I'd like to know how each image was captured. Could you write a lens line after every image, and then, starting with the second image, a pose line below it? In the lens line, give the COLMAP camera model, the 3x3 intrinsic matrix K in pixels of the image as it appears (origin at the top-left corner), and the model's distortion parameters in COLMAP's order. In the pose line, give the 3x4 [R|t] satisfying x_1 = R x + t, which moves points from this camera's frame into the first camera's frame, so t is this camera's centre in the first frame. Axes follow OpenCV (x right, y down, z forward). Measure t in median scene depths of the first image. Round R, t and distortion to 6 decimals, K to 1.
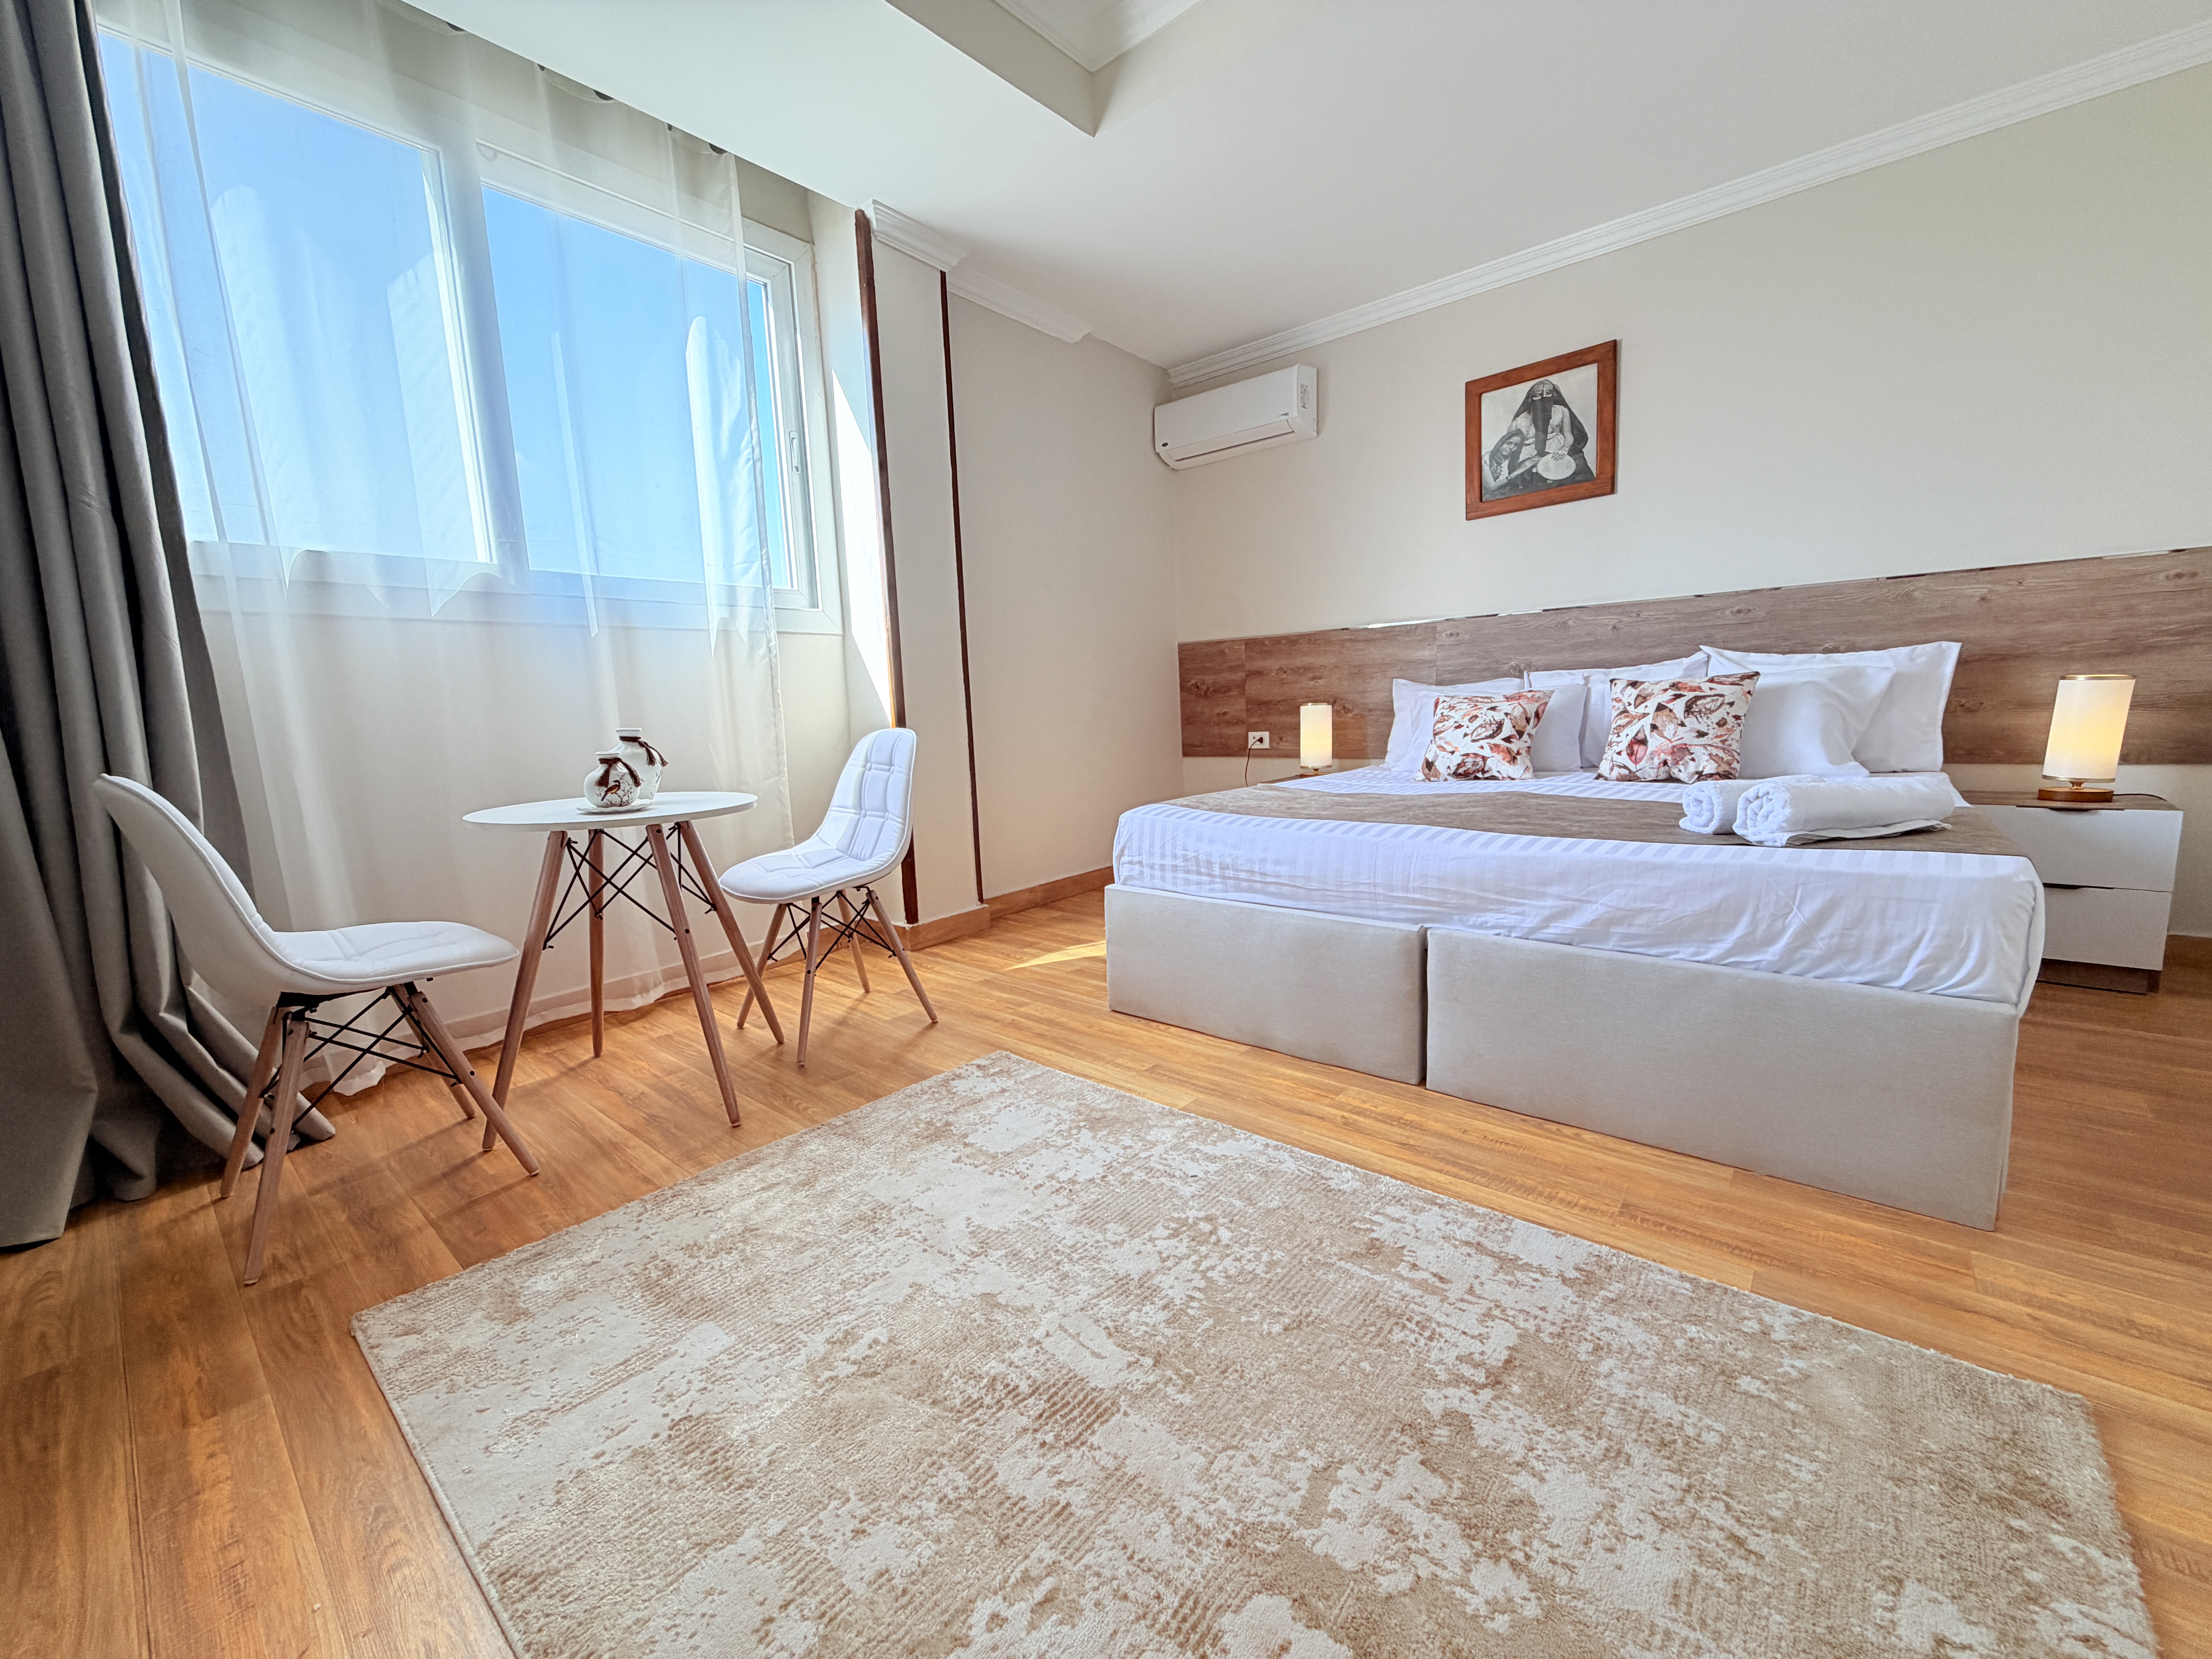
lens RADIAL K [[882.2, 0, 1099.1], [0, 882.2, 836.1], [0, 0, 1]] dist [-0.000728, 0.000155]
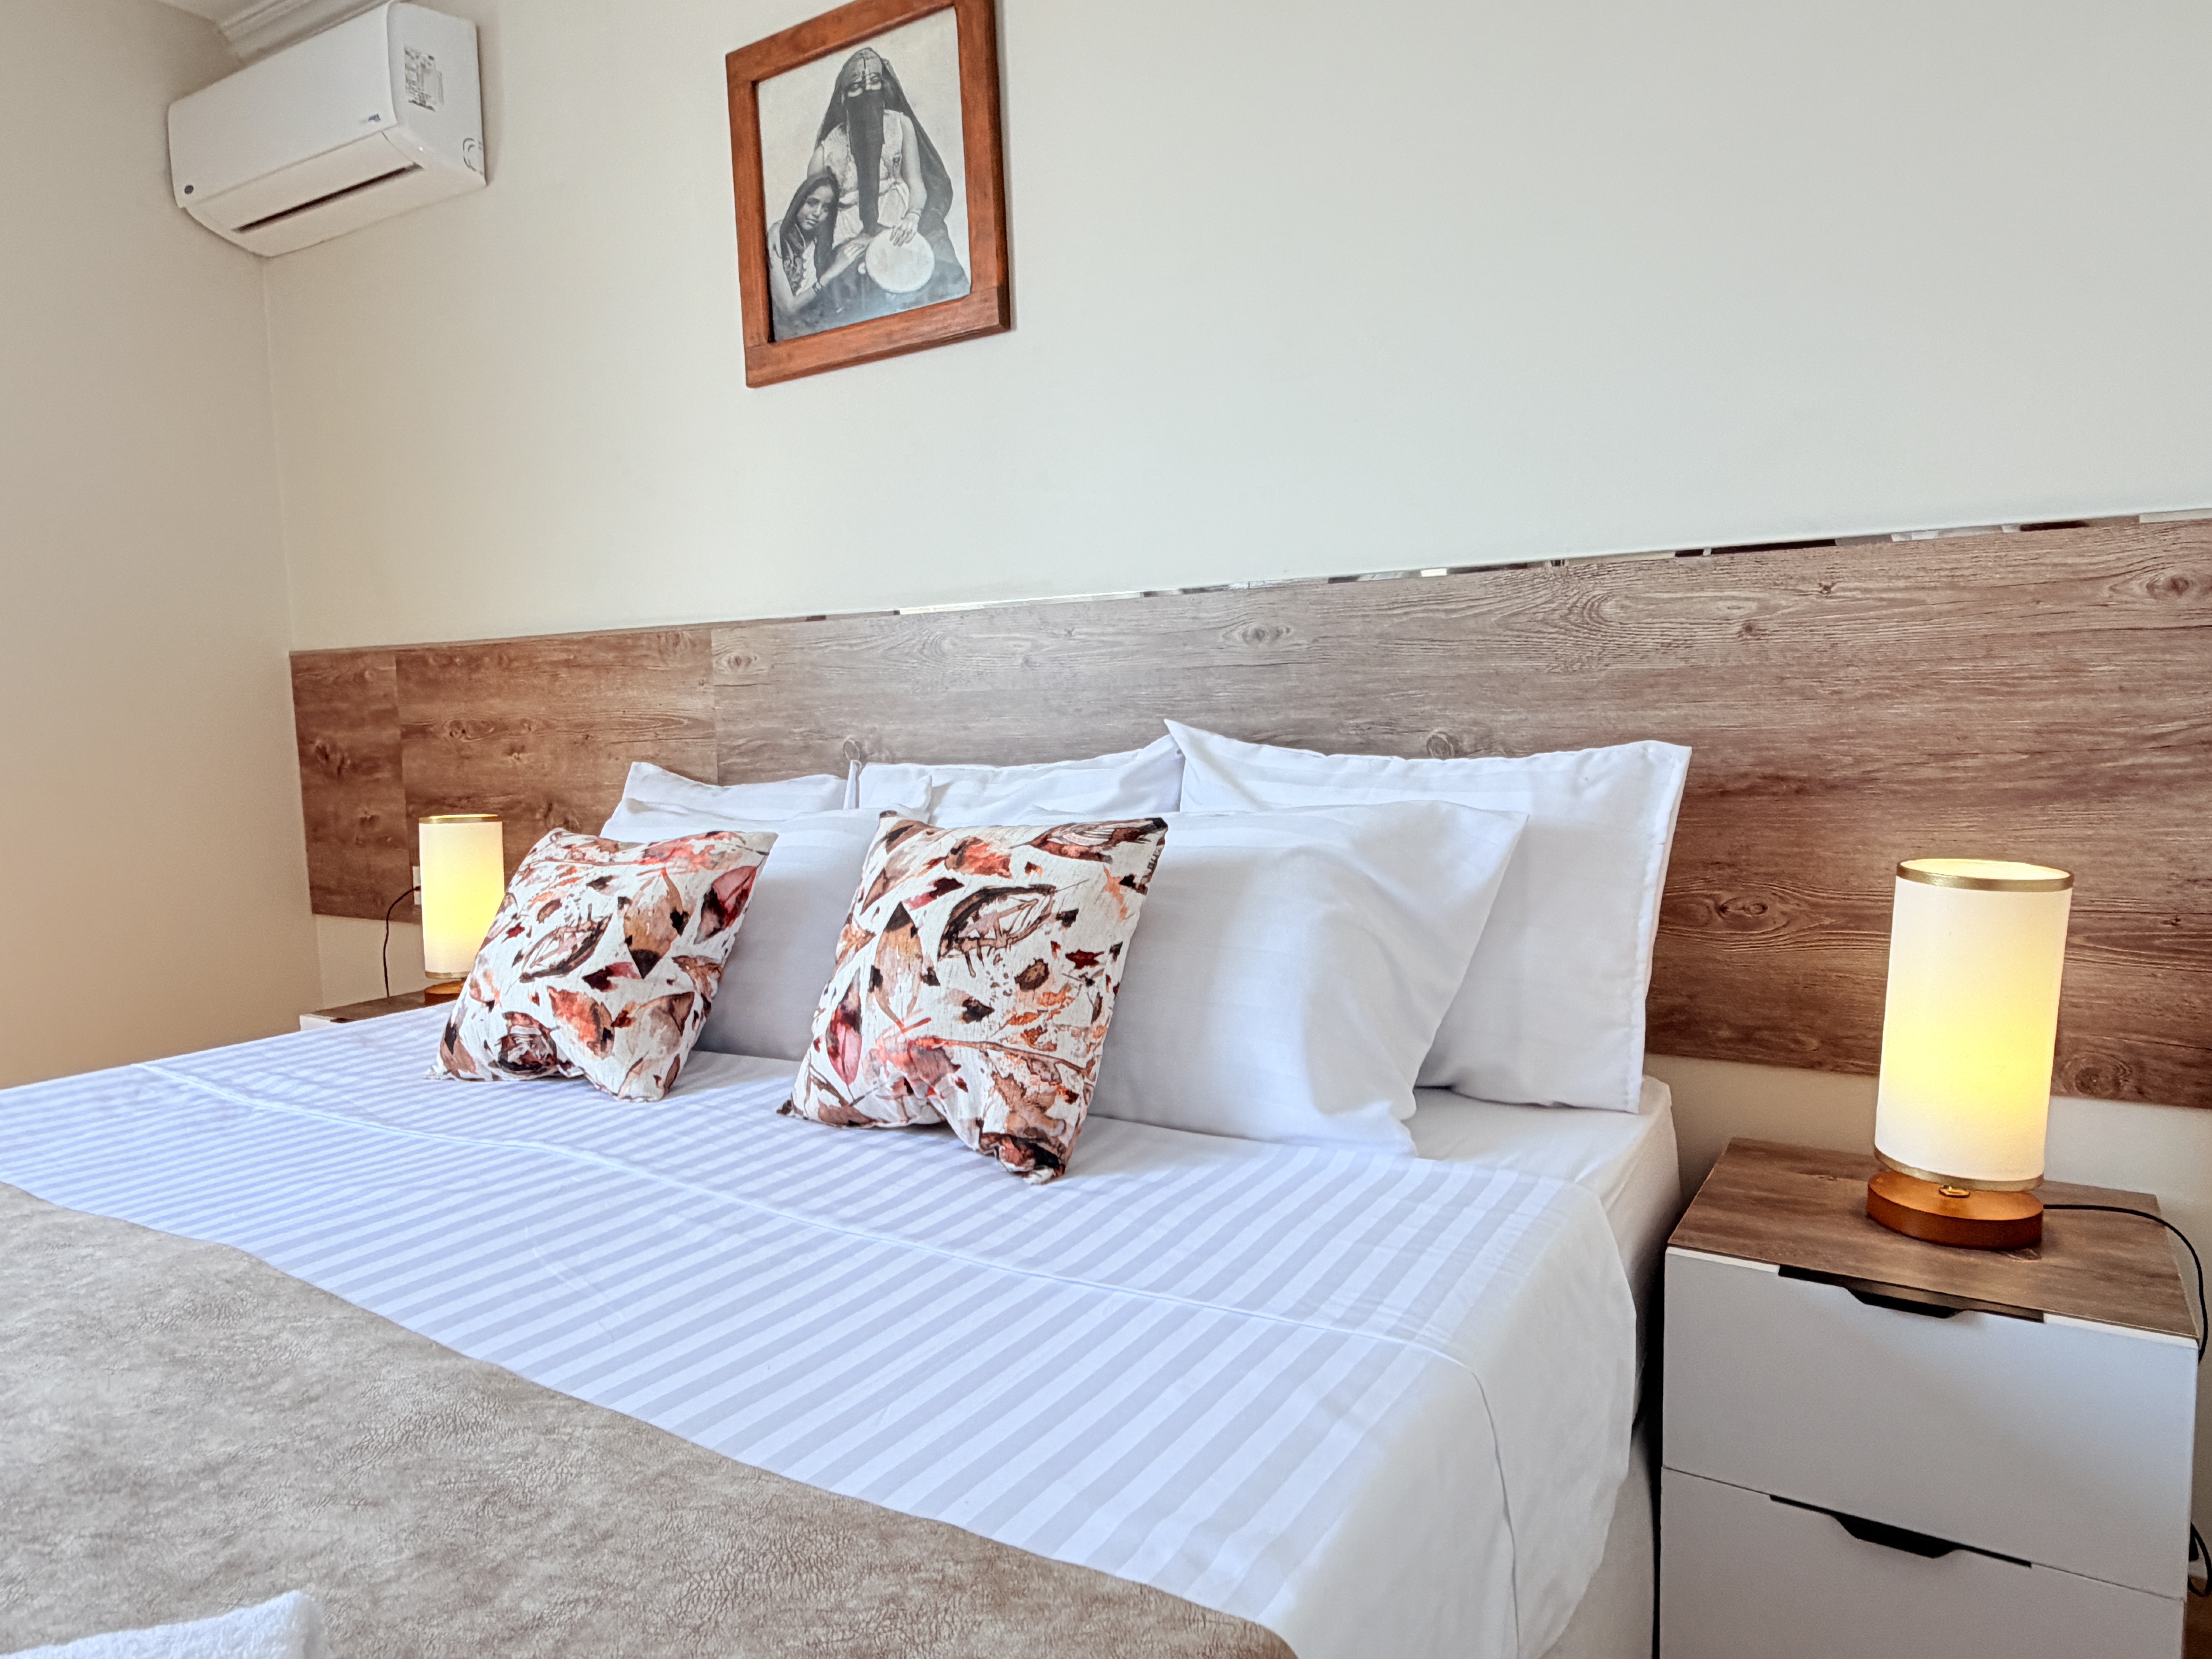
lens RADIAL K [[1380.3, 0, 1102.1], [0, 1380.3, 838.4], [0, 0, 1]] dist [-0.000090, -0.001914]
pose [[0.986717, 0.005222, 0.162368, 0.578418], [0.004867, 0.998084, -0.061676, -0.132172], [-0.162379, 0.061647, 0.984801, 0.432576]]
